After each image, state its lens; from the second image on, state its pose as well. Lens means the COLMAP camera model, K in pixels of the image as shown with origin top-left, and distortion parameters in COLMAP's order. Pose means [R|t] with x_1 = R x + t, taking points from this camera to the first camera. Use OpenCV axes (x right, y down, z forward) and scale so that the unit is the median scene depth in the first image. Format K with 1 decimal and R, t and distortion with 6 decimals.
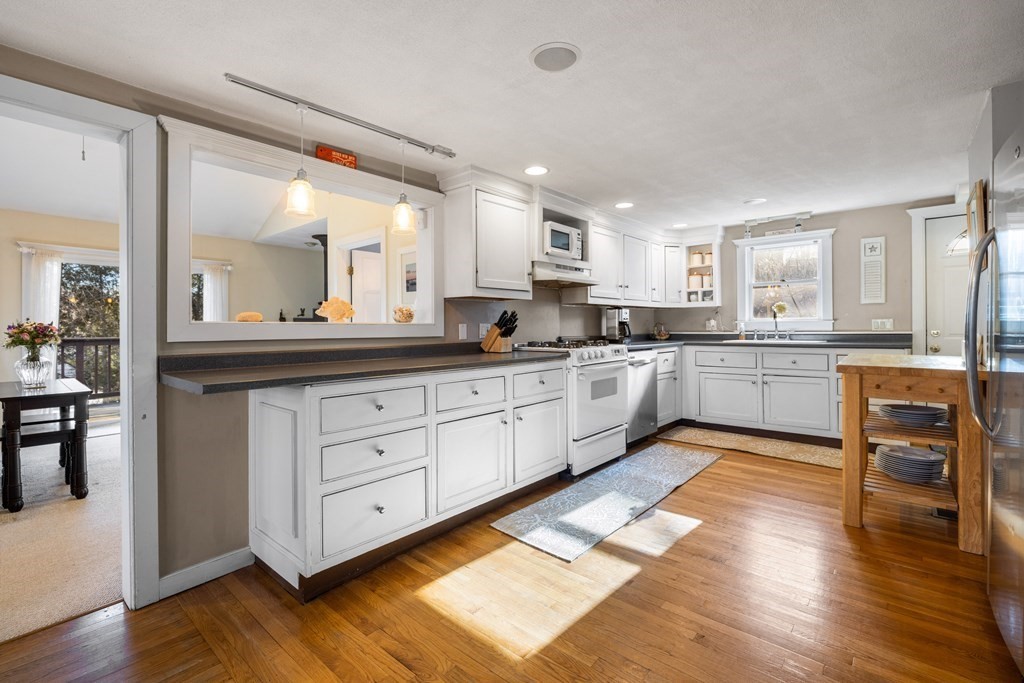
lens RADIAL K [[450.2, 0, 515.0], [0, 450.2, 331.4], [0, 0, 1]] dist [-0.005692, -0.000585]
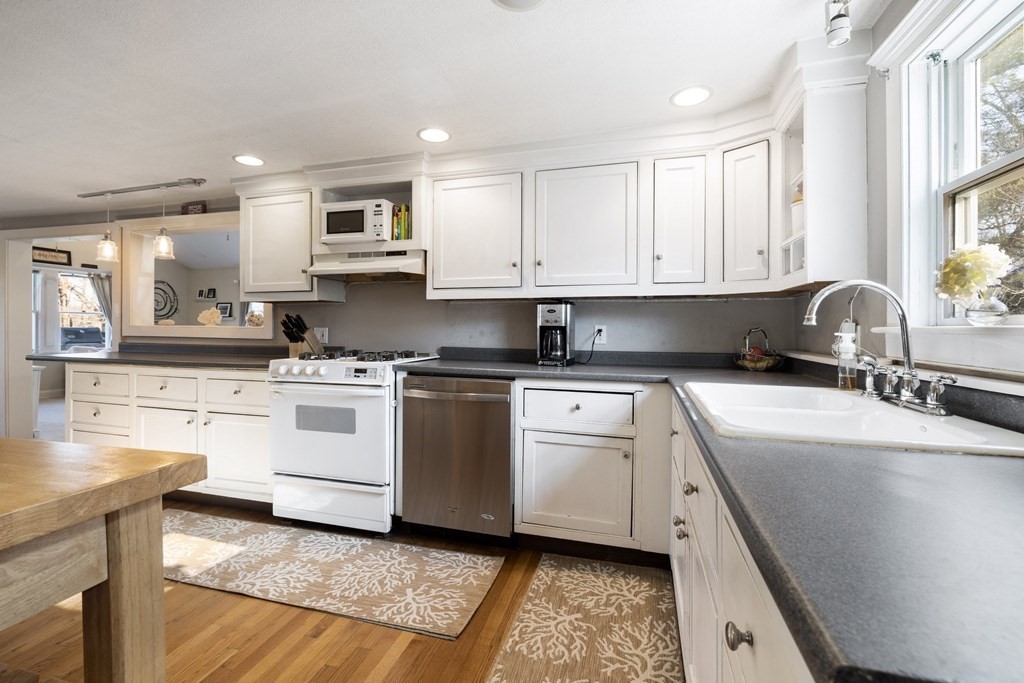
lens RADIAL K [[450.2, 0, 502.8], [0, 450.2, 331.9], [0, 0, 1]] dist [-0.005692, -0.000585]
pose [[0.423858, 0.020422, -0.905498, 0.779796], [-0.018456, 0.999733, 0.013908, -0.023089], [0.905540, 0.010817, 0.424122, 0.770466]]
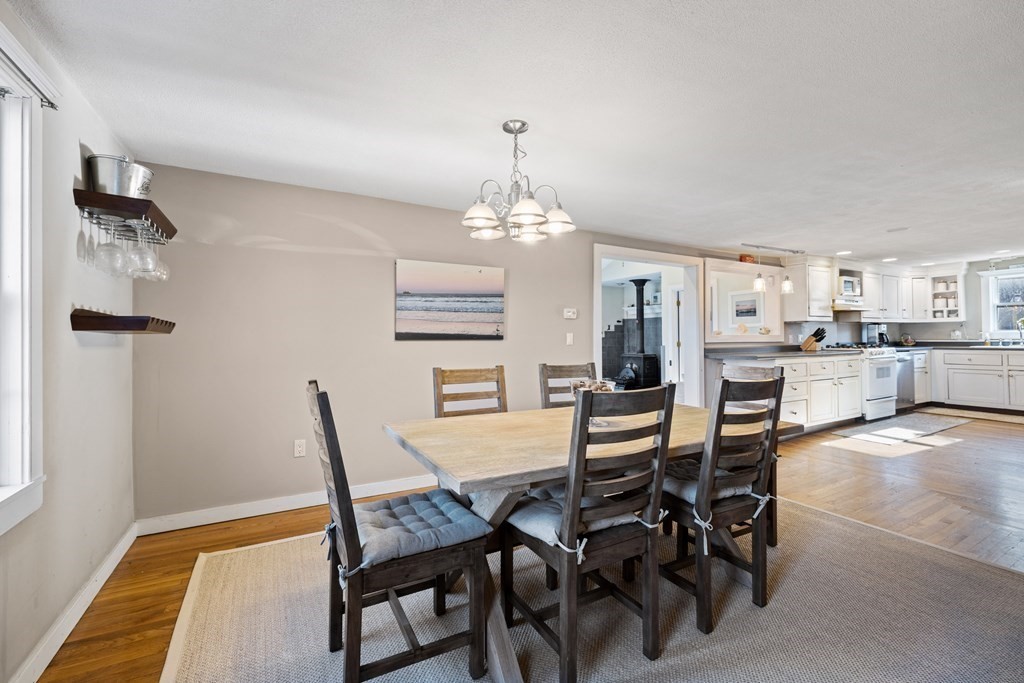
lens RADIAL K [[432.2, 0, 508.4], [0, 432.2, 333.9], [0, 0, 1]] dist [-0.004106, 0.000917]
pose [[0.937211, -0.004143, -0.348739, -0.451823], [-0.001981, 0.999850, -0.017201, 0.009023], [0.348758, 0.016811, 0.937062, -0.823729]]
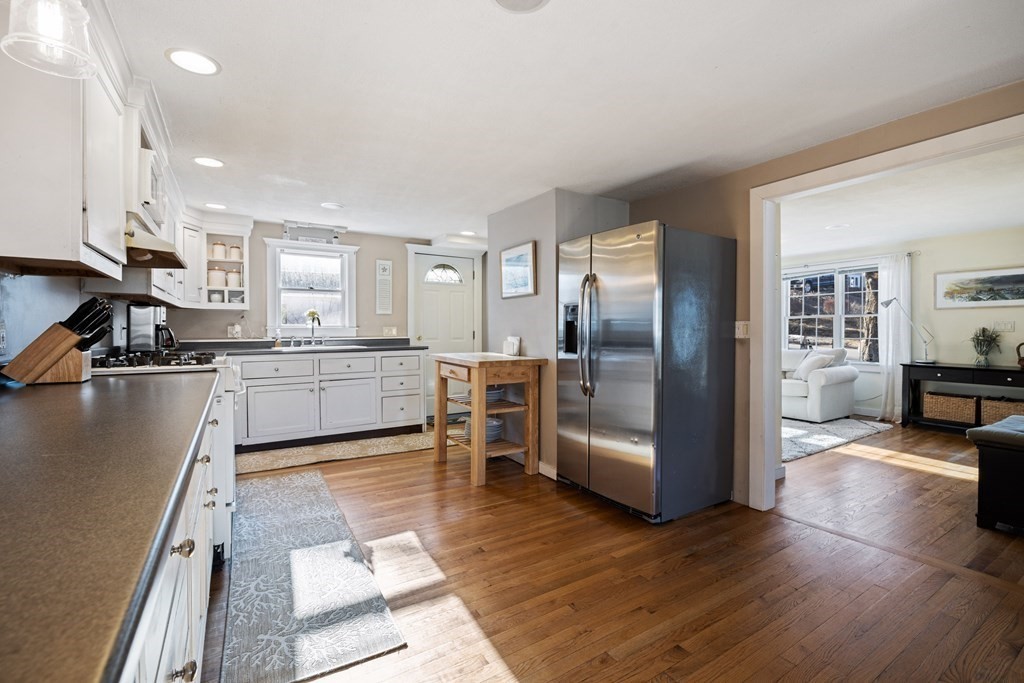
lens RADIAL K [[450.2, 0, 503.7], [0, 450.2, 337.4], [0, 0, 1]] dist [-0.005692, -0.000585]
pose [[0.304261, -0.005784, 0.952571, -0.272887], [0.012250, 0.999923, 0.002158, 0.002535], [-0.952510, 0.011013, 0.304308, 0.314247]]
